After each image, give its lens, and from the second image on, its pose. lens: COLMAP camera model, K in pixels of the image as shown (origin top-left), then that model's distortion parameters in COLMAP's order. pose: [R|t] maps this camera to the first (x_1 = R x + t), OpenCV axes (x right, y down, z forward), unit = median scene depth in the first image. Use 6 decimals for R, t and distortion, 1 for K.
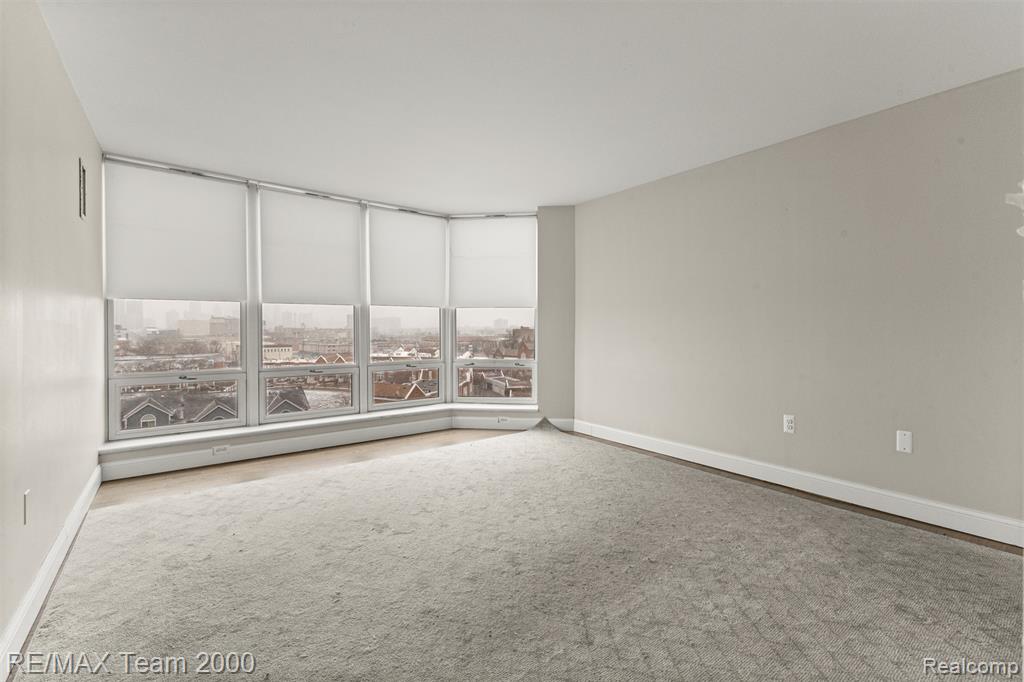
lens RADIAL K [[444.8, 0, 520.4], [0, 444.8, 338.9], [0, 0, 1]] dist [0.008886, -0.001091]
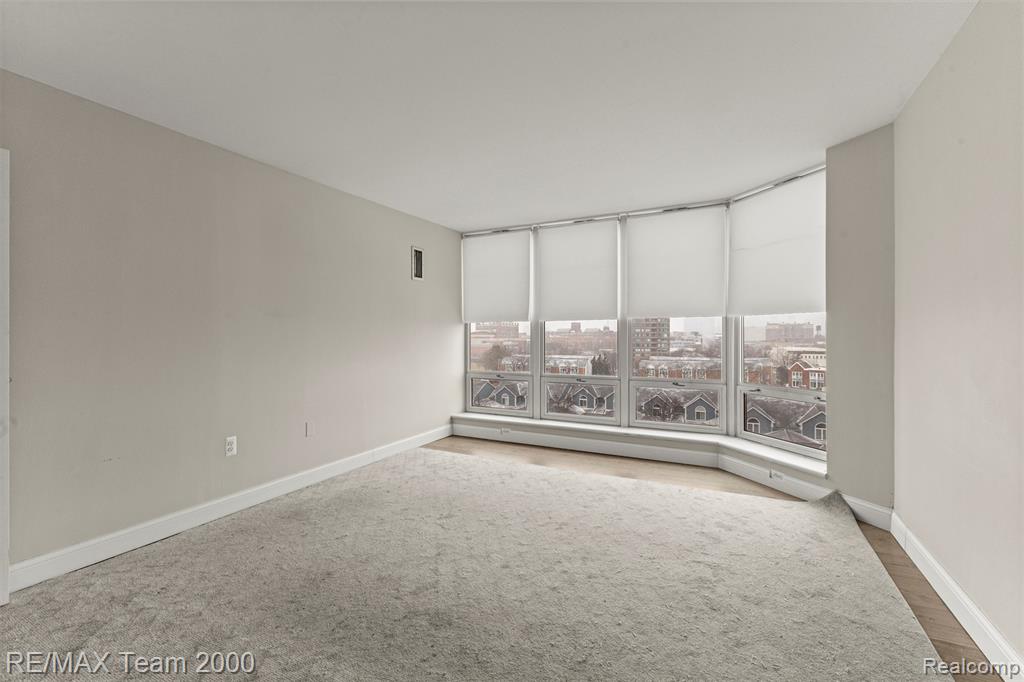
lens RADIAL K [[444.8, 0, 514.7], [0, 444.8, 341.1], [0, 0, 1]] dist [0.008886, -0.001091]
pose [[0.421634, 0.010314, -0.906707, 0.449719], [-0.016951, 0.999850, 0.003491, -0.024563], [0.906608, 0.013897, 0.421746, 0.362903]]
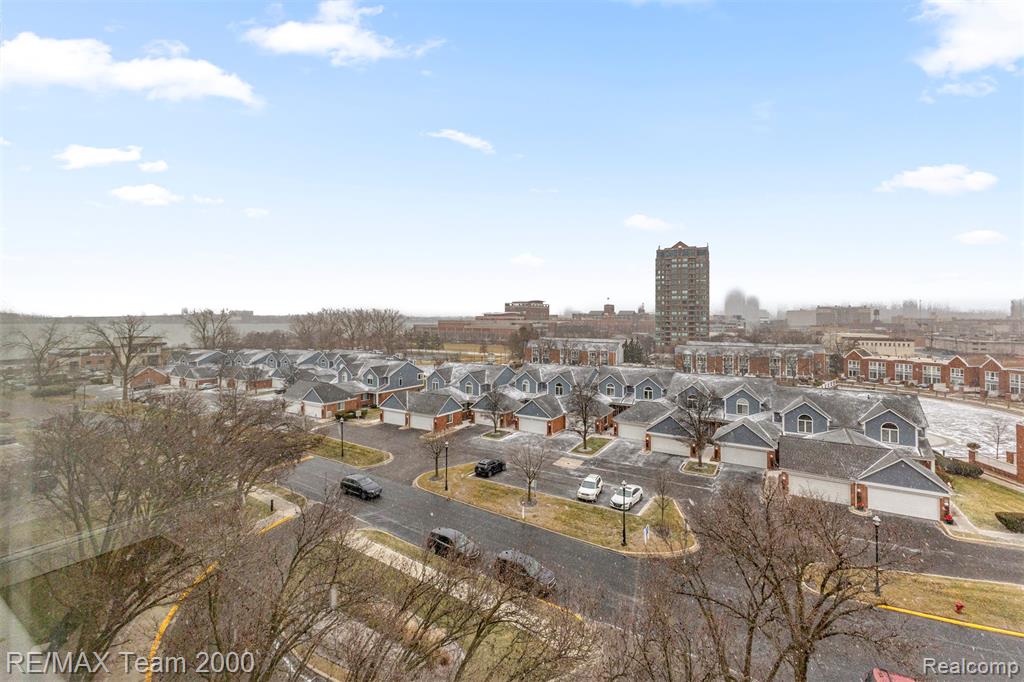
lens RADIAL K [[444.8, 0, 520.6], [0, 444.8, 315.5], [0, 0, 1]] dist [0.008886, -0.001091]
pose [[0.357874, -0.002883, -0.933766, -0.250184], [-0.025891, 0.999580, -0.013009, -0.018134], [0.933411, 0.028832, 0.357649, 1.175188]]
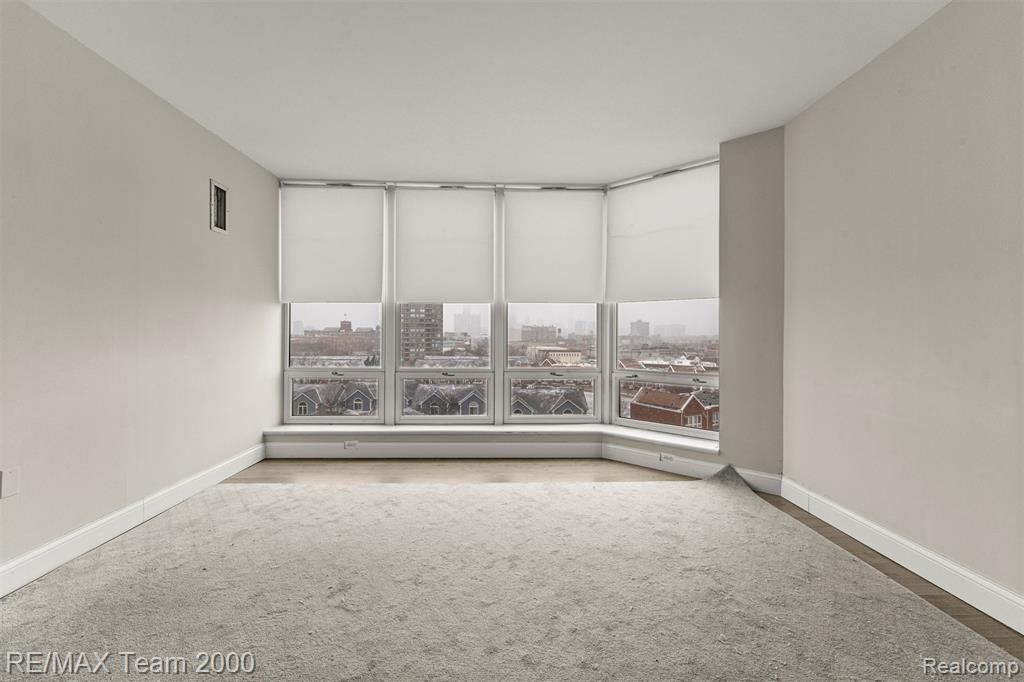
lens RADIAL K [[444.8, 0, 515.6], [0, 444.8, 337.2], [0, 0, 1]] dist [0.008886, -0.001091]
pose [[0.808209, 0.005061, -0.588874, 0.196587], [-0.017248, 0.999738, -0.015079, 0.006067], [0.588643, 0.022344, 0.808084, 0.308086]]
